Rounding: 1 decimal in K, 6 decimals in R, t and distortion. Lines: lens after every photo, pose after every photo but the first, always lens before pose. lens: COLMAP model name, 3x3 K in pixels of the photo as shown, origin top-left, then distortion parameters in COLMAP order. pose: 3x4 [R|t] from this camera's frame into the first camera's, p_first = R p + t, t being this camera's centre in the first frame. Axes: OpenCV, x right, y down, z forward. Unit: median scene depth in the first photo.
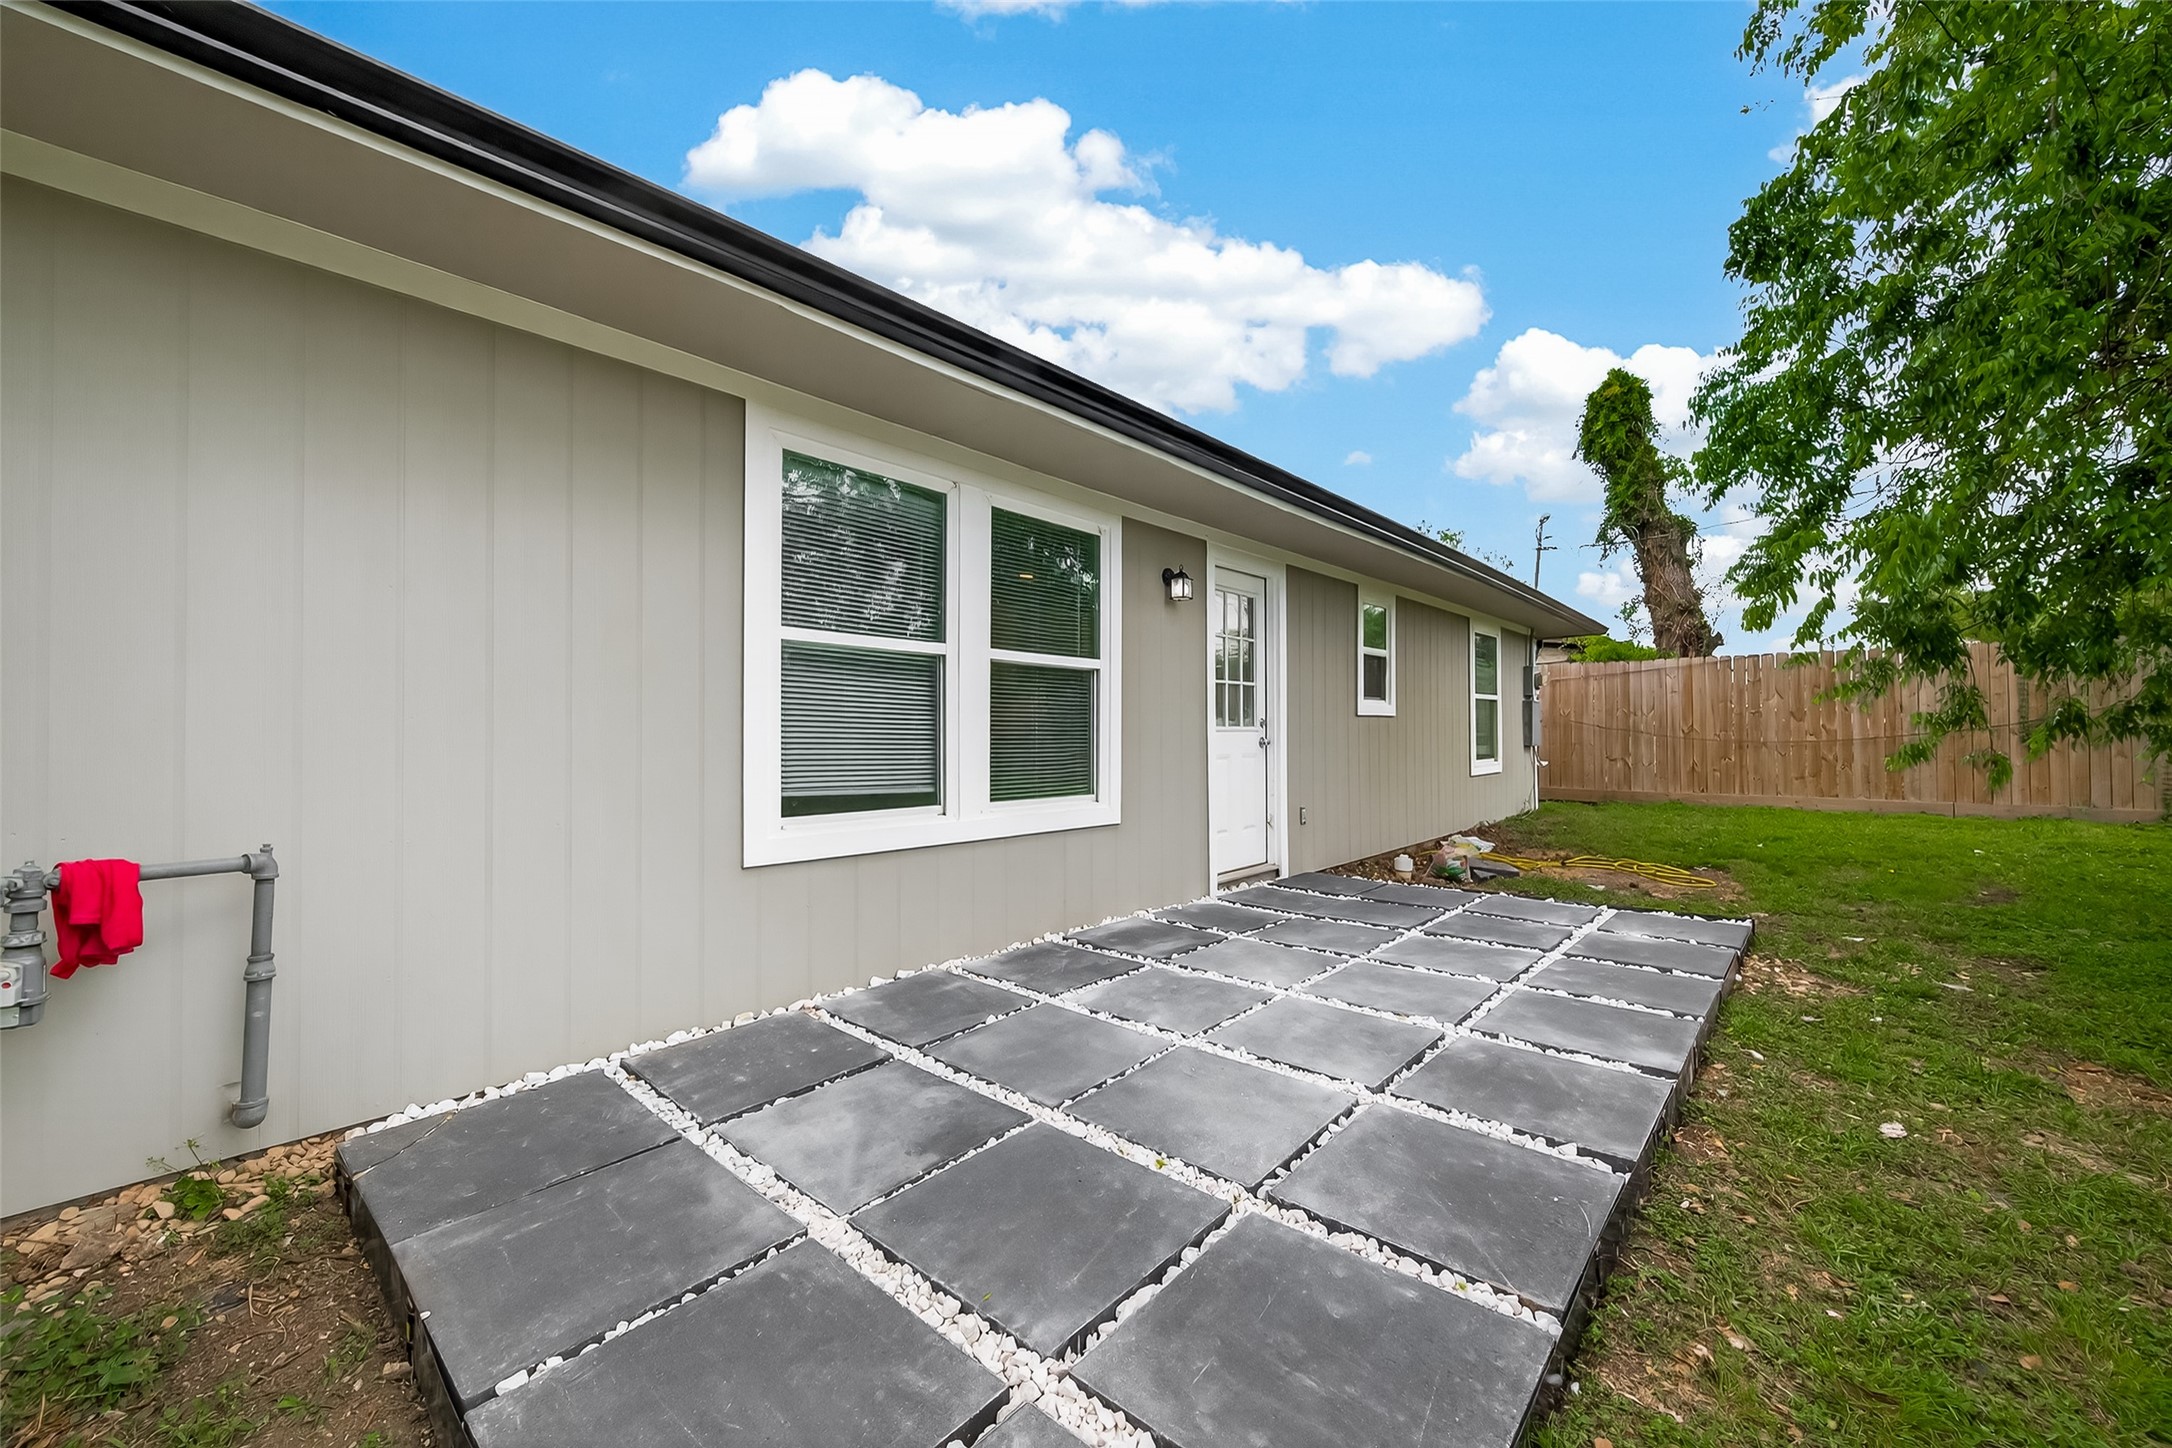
lens RADIAL K [[849.1, 0, 1088.5], [0, 849.1, 720.8], [0, 0, 1]] dist [0.001032, 0.000076]
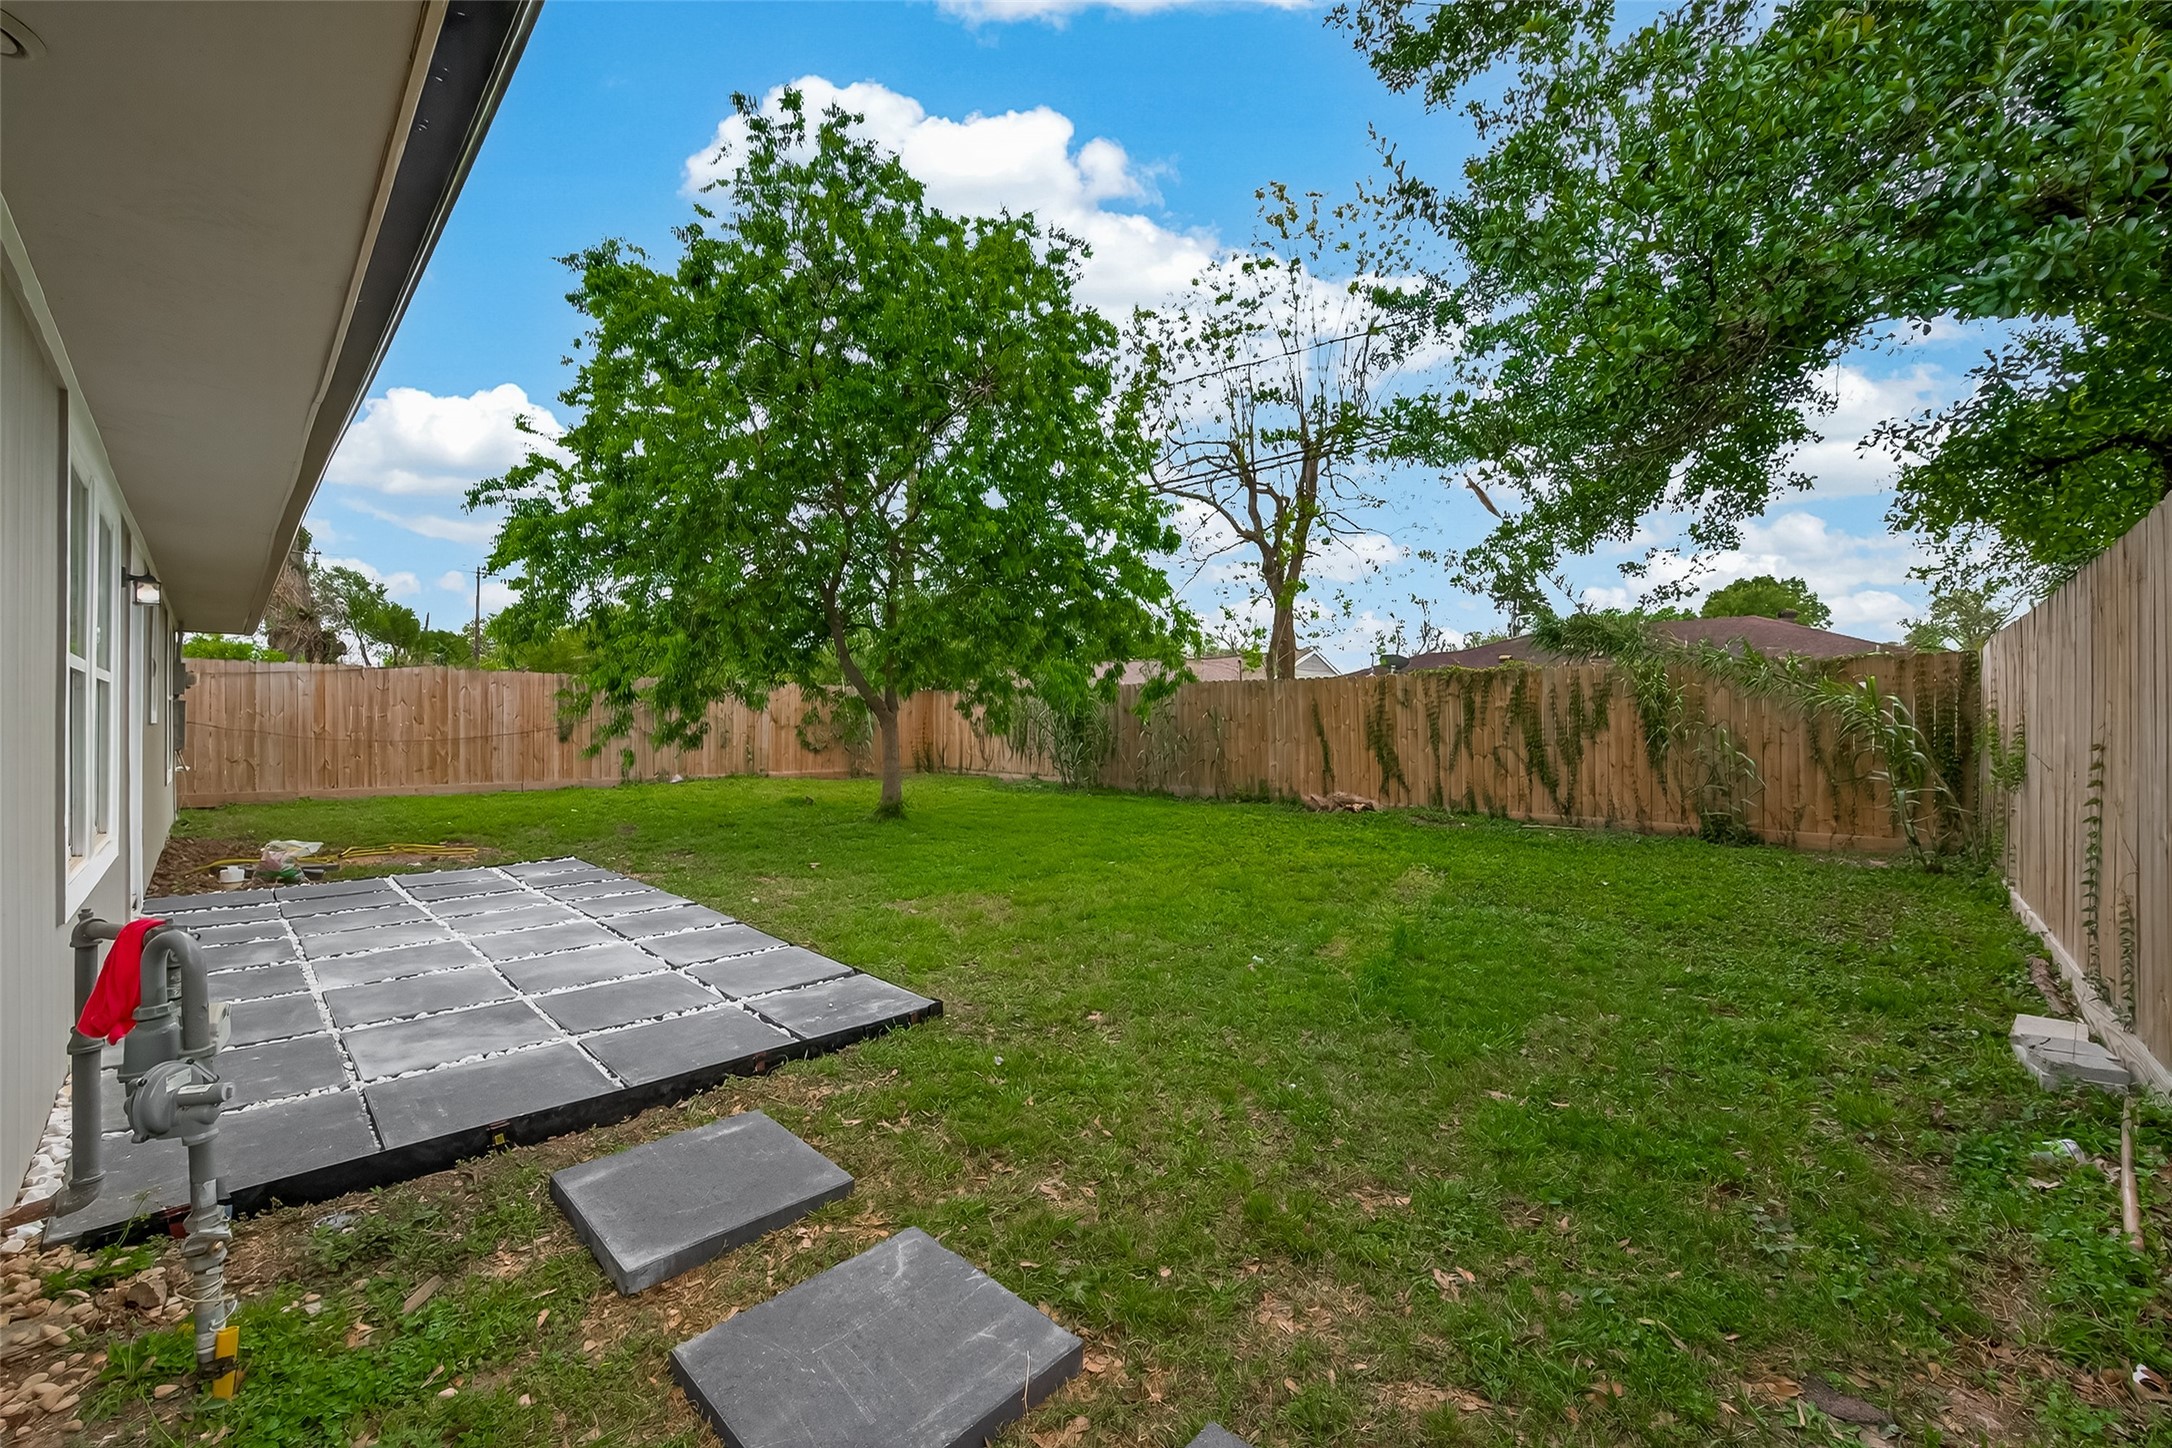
lens RADIAL K [[849.1, 0, 1088.5], [0, 849.1, 720.8], [0, 0, 1]] dist [0.001032, 0.000076]
pose [[0.048605, 0.010233, 0.998766, -0.371338], [-0.023045, 0.999693, -0.009121, -0.016677], [-0.998552, -0.022574, 0.048826, -0.032064]]
